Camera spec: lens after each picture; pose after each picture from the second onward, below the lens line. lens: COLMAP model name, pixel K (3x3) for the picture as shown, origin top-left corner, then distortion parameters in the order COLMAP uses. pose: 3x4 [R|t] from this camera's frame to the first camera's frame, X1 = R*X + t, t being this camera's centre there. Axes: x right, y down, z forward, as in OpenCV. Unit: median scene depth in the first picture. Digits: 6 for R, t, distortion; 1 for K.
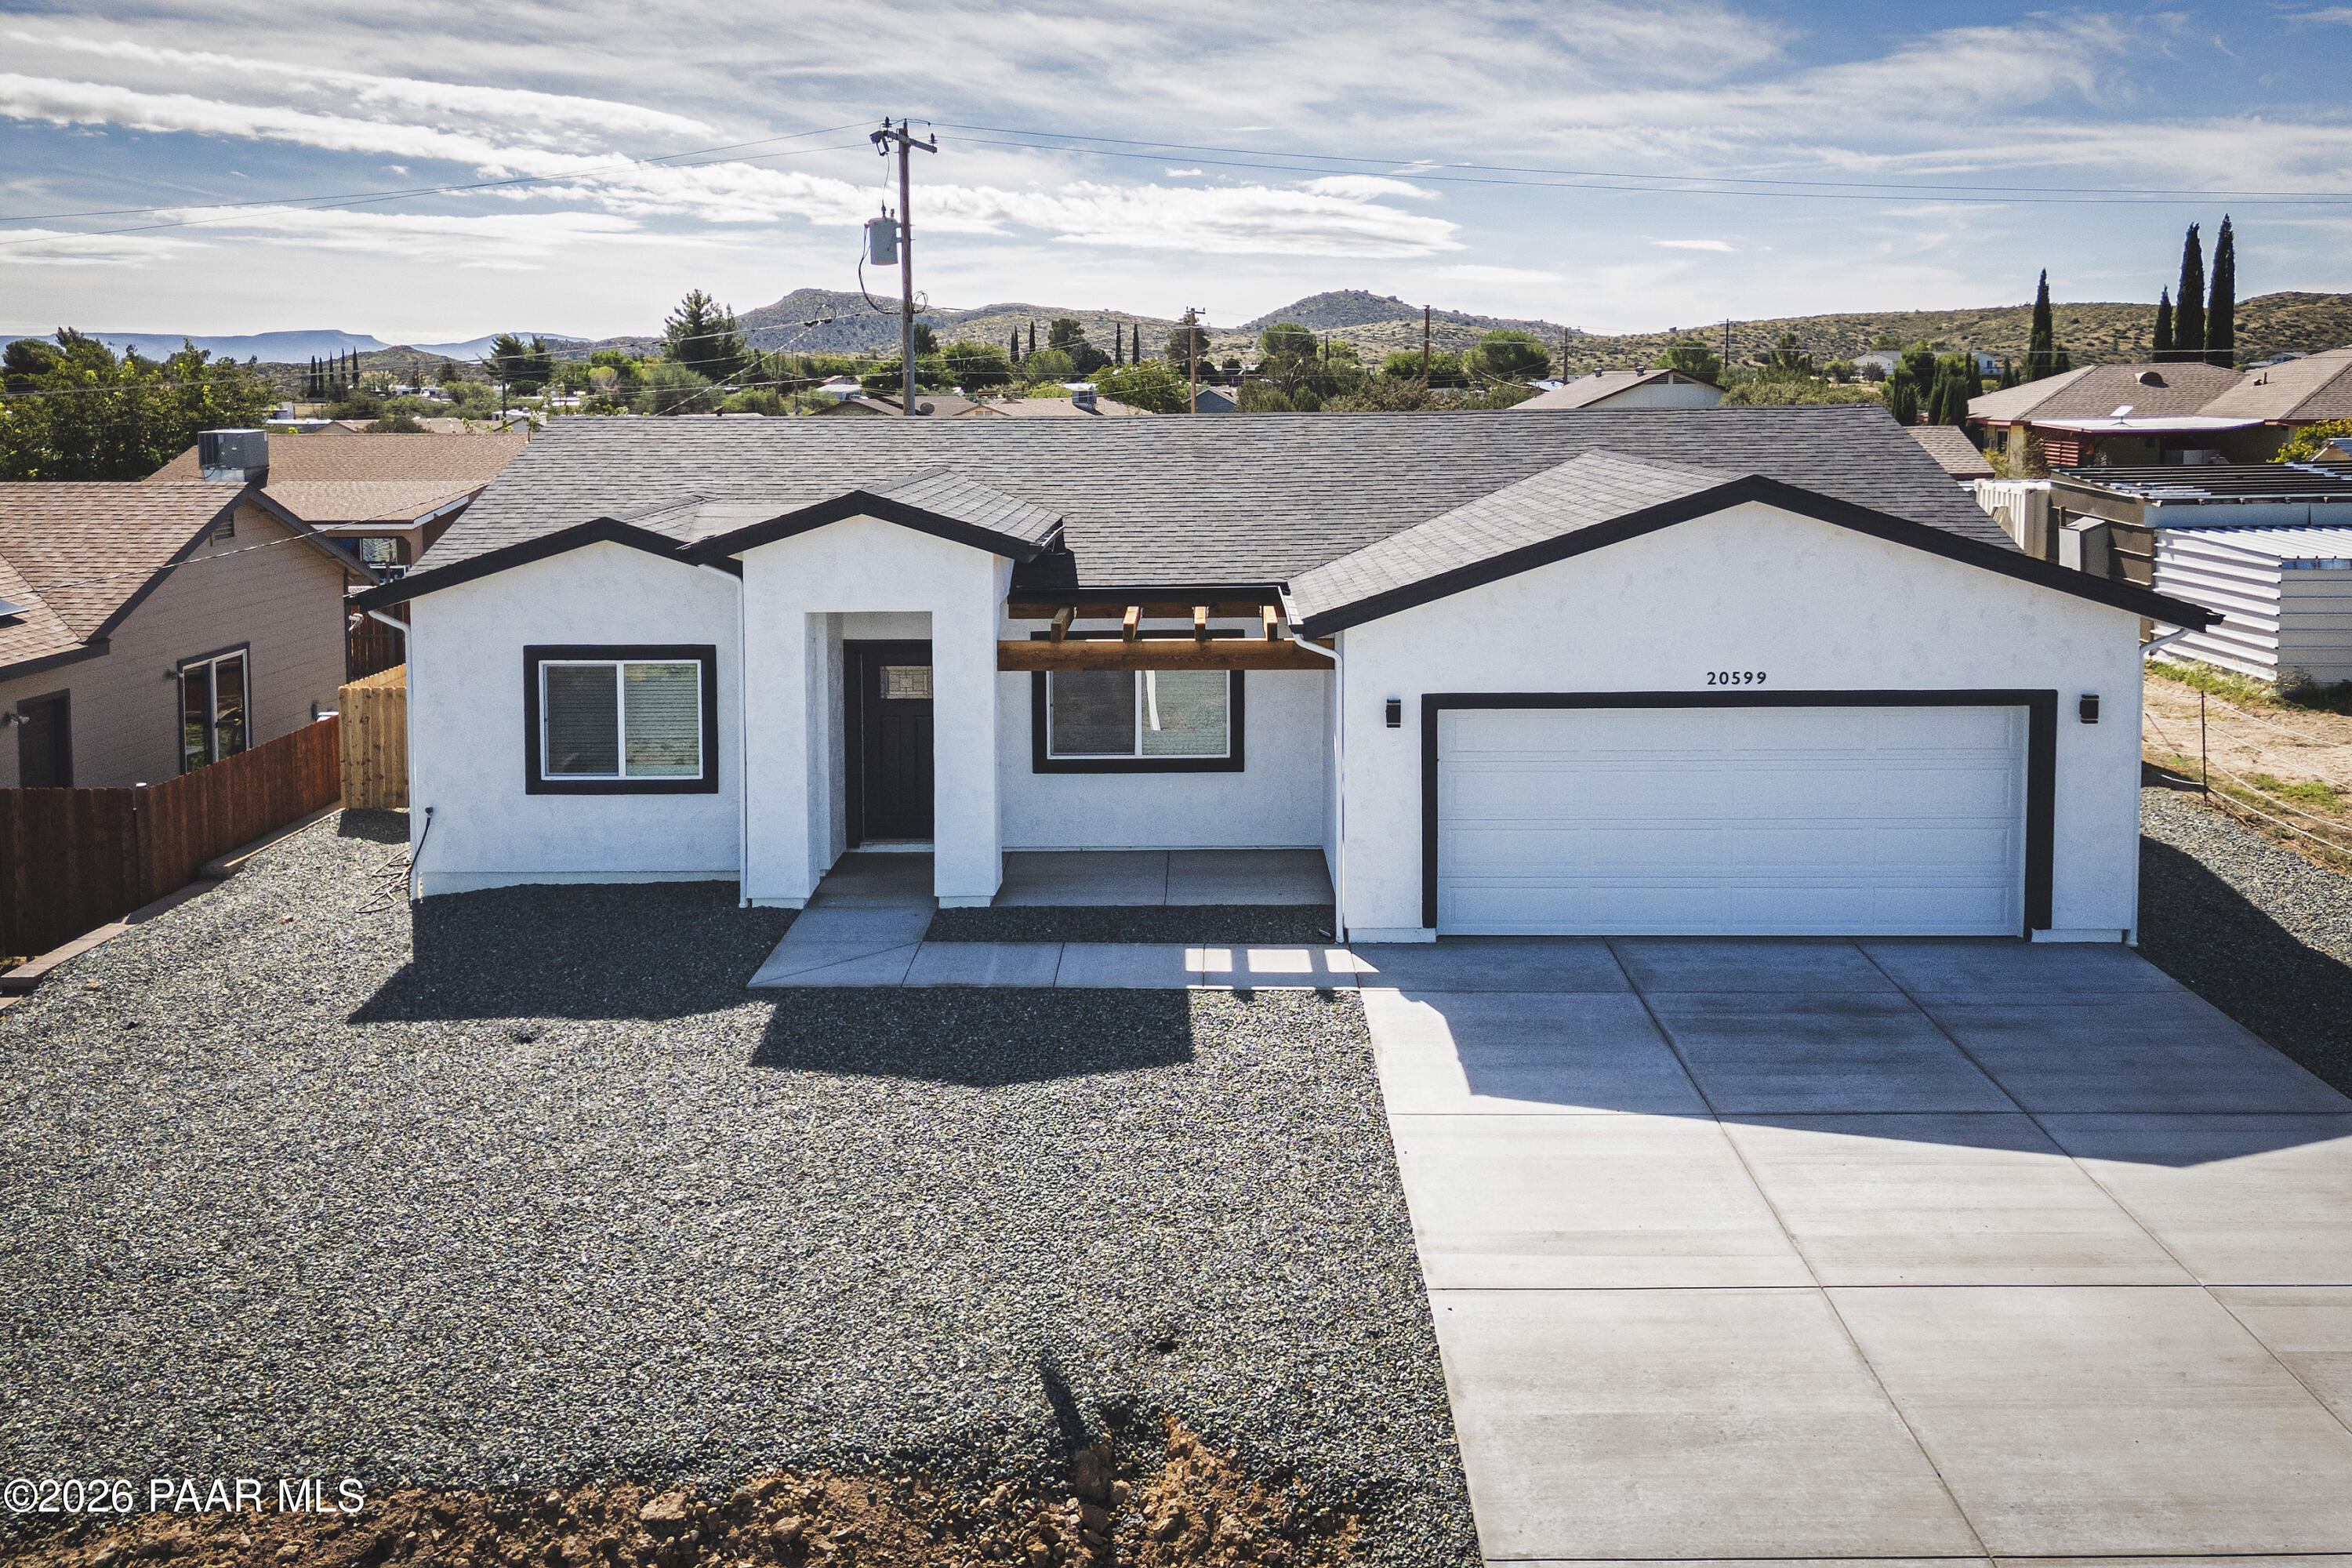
lens RADIAL K [[2196.9, 0, 1227.1], [0, 2196.9, 776.2], [0, 0, 1]] dist [0.079477, -0.086254]
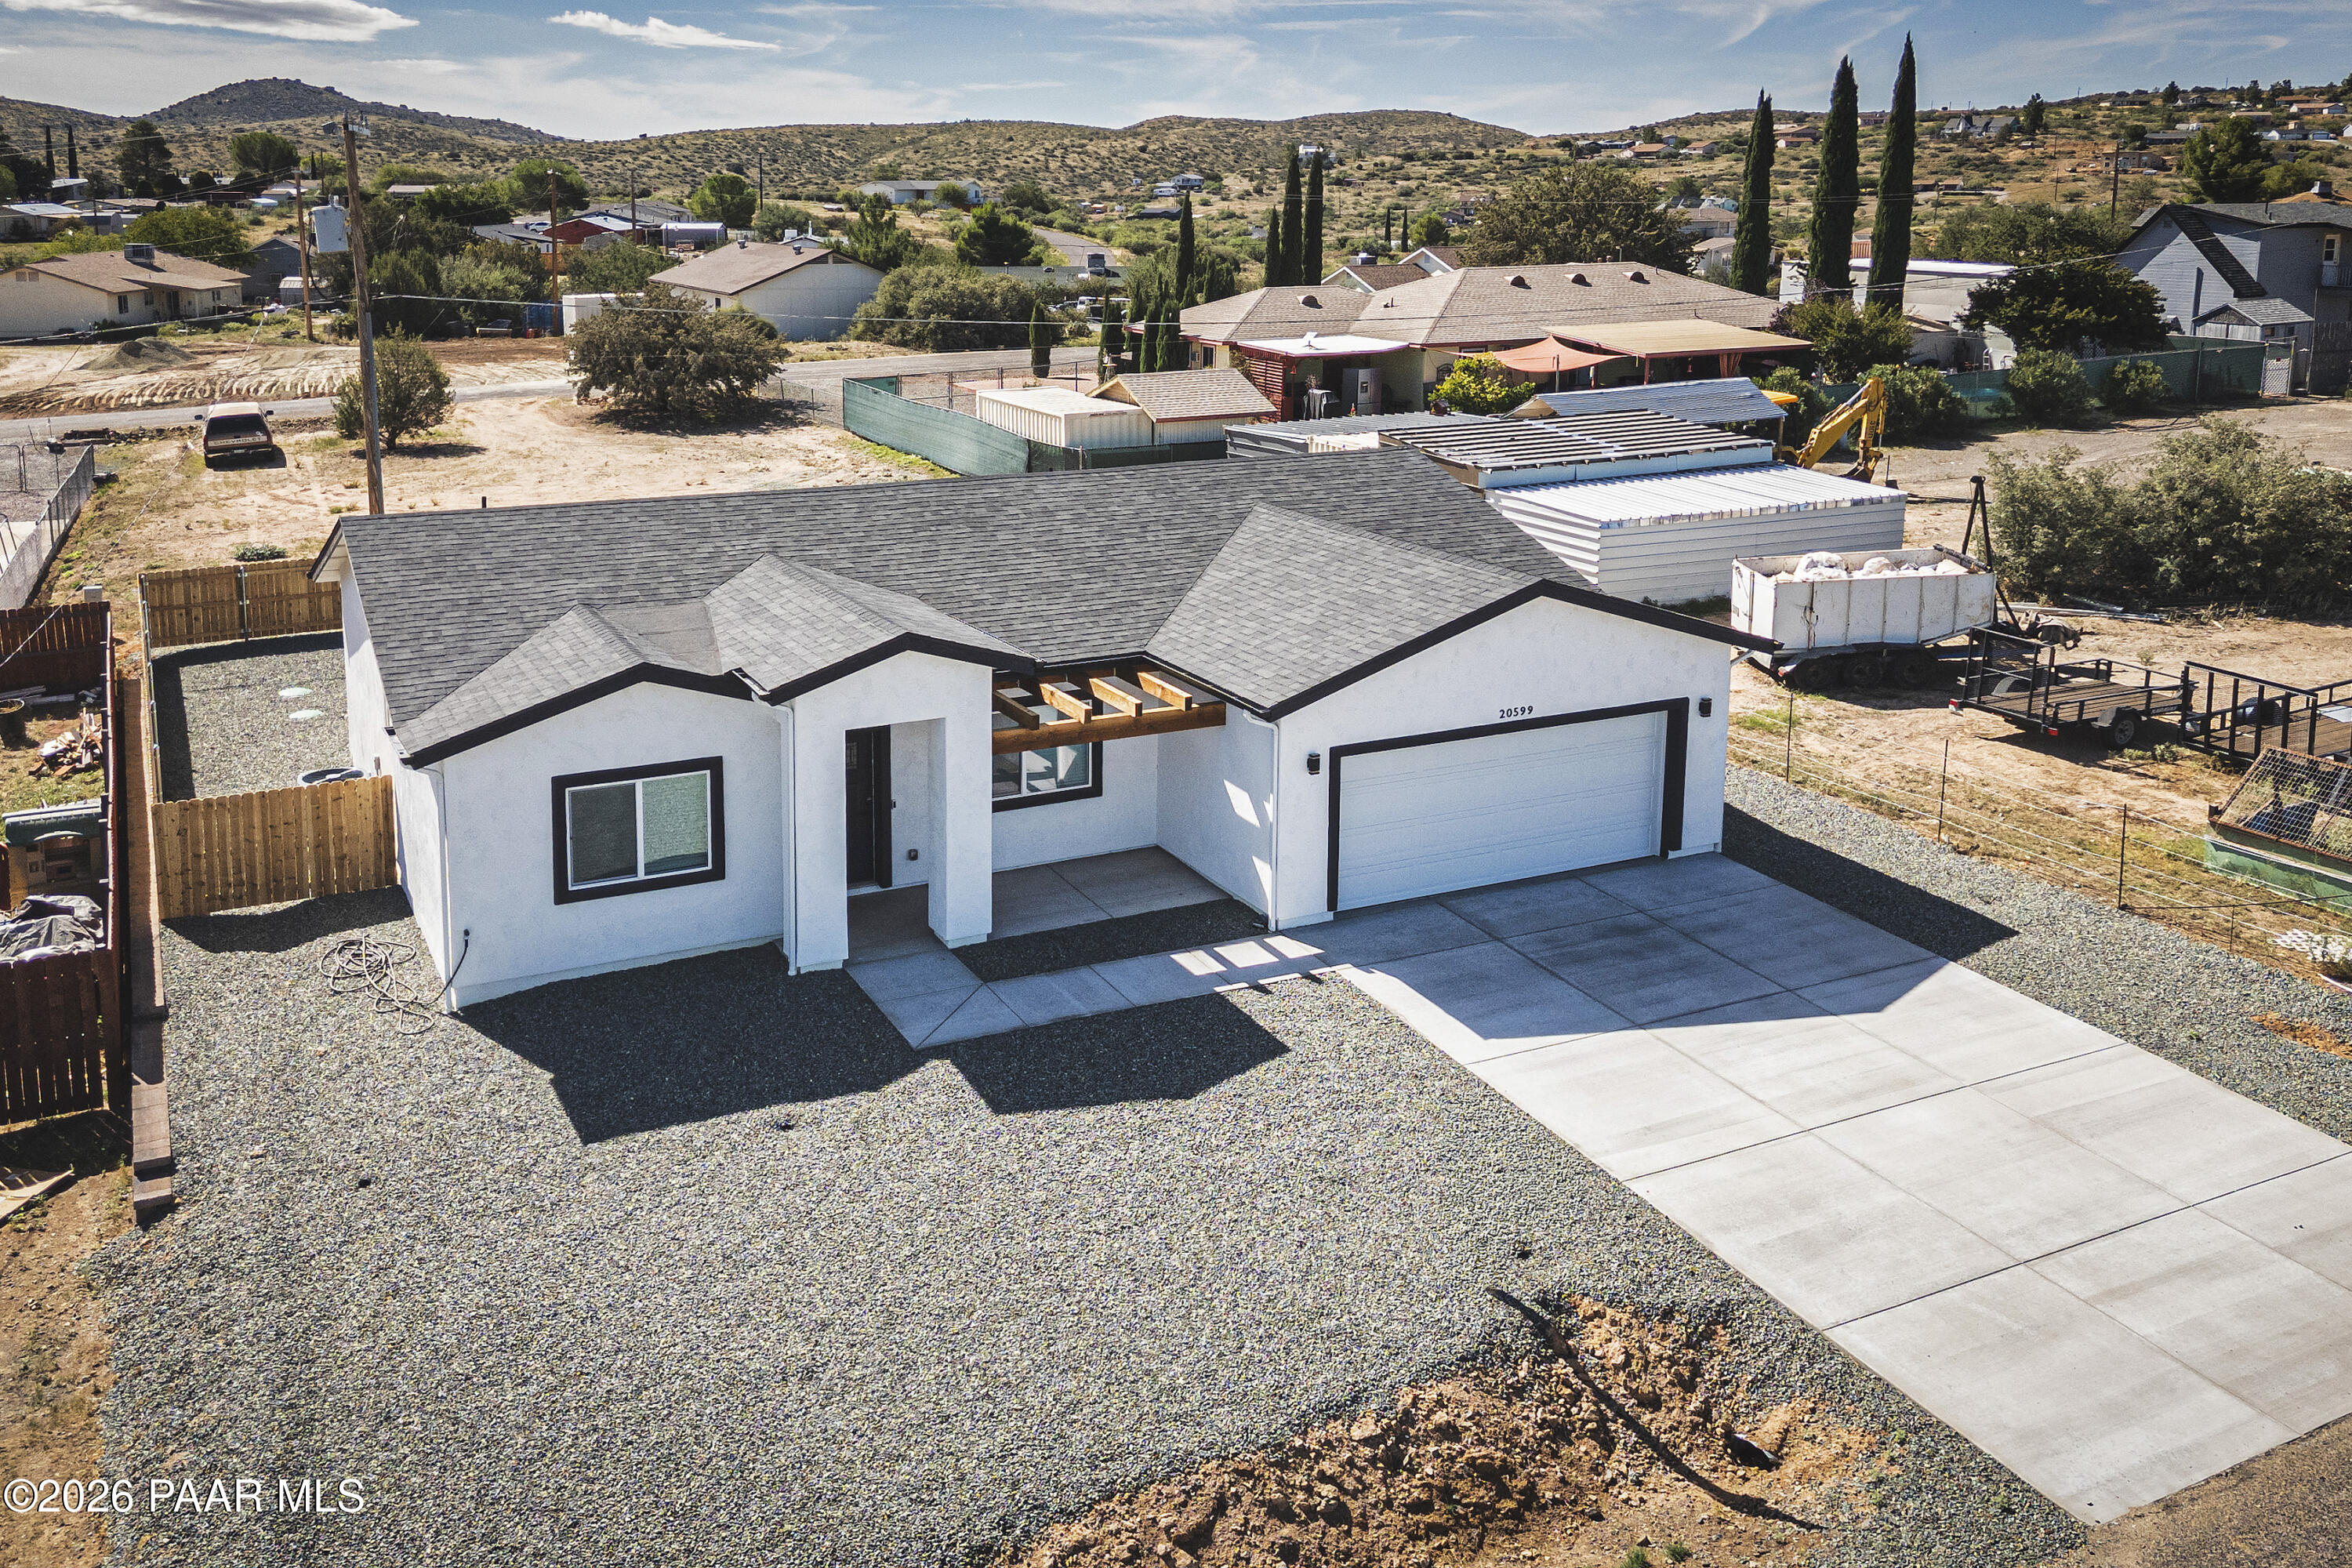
lens RADIAL K [[2196.9, 0, 1227.1], [0, 2196.9, 776.2], [0, 0, 1]] dist [0.079477, -0.086254]
pose [[0.864819, -0.127396, 0.485652, -0.588622], [0.070592, 0.988518, 0.133600, -0.192341], [-0.497096, -0.081257, 0.863882, -0.144939]]
